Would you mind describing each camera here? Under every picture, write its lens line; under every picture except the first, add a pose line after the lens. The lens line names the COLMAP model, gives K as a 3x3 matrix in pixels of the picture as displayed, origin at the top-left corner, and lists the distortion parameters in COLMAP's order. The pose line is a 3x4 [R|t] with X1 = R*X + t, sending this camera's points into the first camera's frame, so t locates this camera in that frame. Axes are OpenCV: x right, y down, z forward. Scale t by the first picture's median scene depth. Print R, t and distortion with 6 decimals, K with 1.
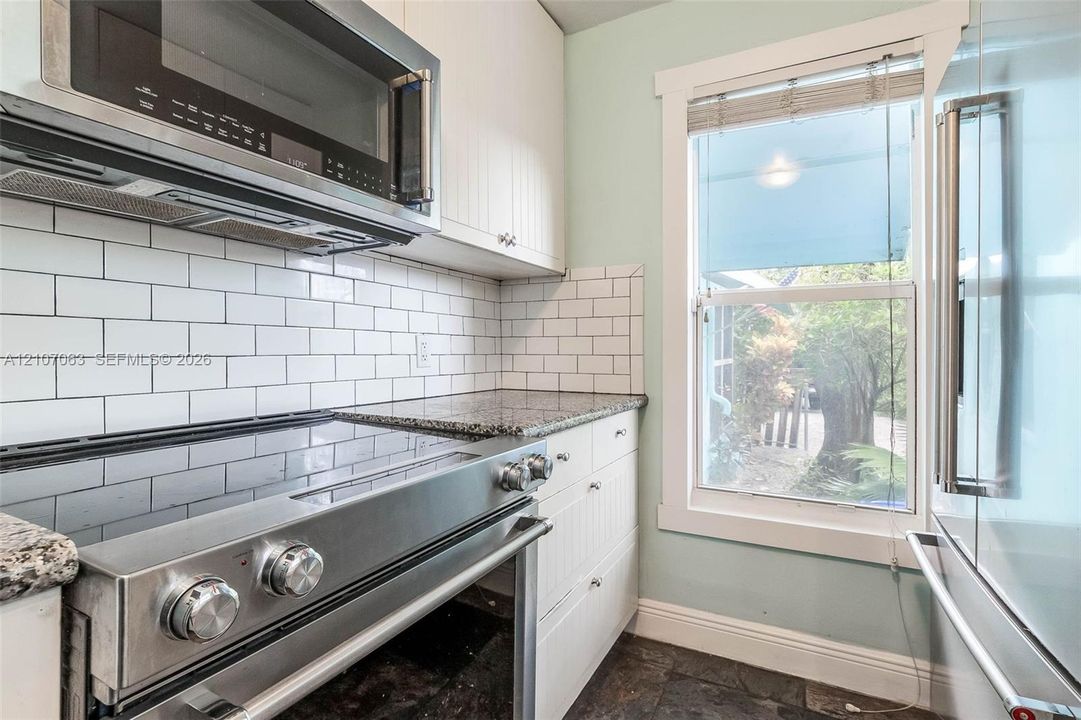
lens RADIAL K [[495.5, 0, 538.6], [0, 495.5, 340.4], [0, 0, 1]] dist [0.002947, 0.000488]
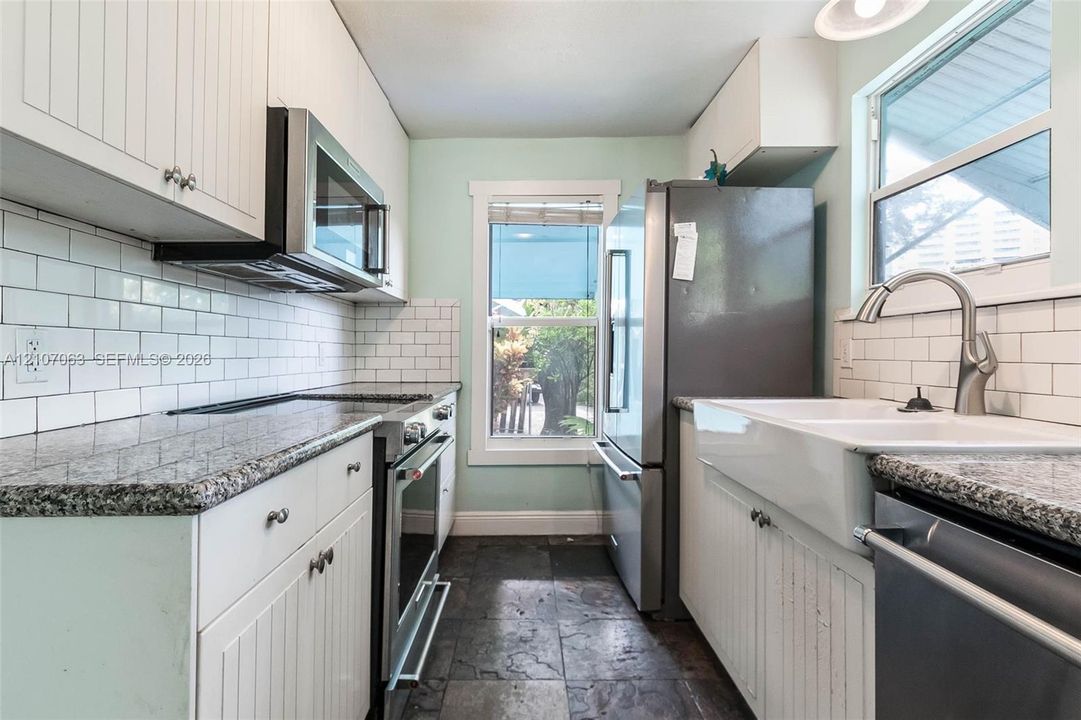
lens RADIAL K [[529.5, 0, 537.3], [0, 529.5, 351.7], [0, 0, 1]] dist [-0.002007, -0.000107]
pose [[0.864893, -0.000988, 0.501955, -0.423355], [-0.007361, 0.999866, 0.014652, -0.013048], [-0.501902, -0.016368, 0.864770, -0.582627]]
